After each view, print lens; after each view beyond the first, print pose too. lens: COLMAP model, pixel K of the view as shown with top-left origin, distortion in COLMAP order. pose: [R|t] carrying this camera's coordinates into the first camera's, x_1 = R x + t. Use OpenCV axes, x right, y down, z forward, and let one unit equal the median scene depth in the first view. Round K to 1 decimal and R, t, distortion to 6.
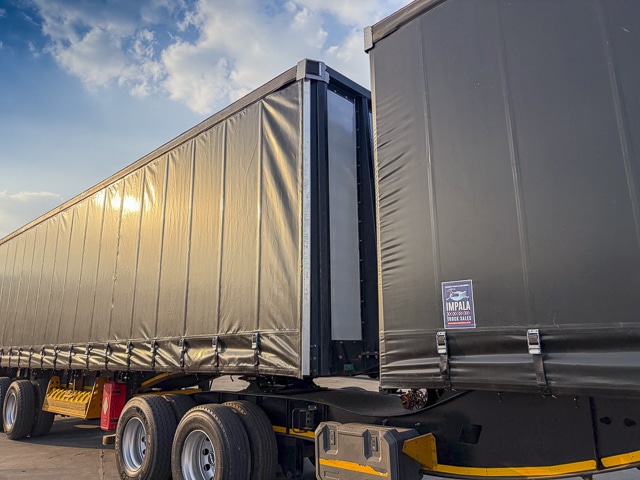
lens RADIAL K [[494.1, 0, 320.0], [0, 494.1, 240.0], [0, 0, 1]] dist [0.040969, -0.000873]
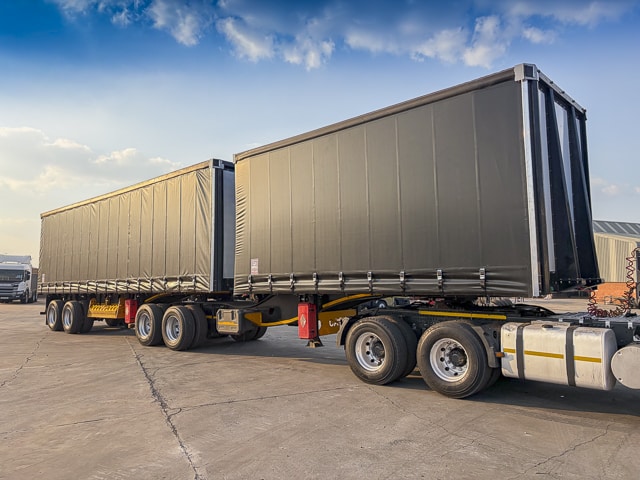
lens RADIAL K [[486.9, 0, 320.0], [0, 486.9, 240.0], [0, 0, 1]] dist [-0.005744, -0.008298]
pose [[0.999537, -0.002147, 0.030351, 0.391675], [-0.001660, 0.992174, 0.124854, -0.266922], [-0.030381, -0.124846, 0.991711, -1.282807]]
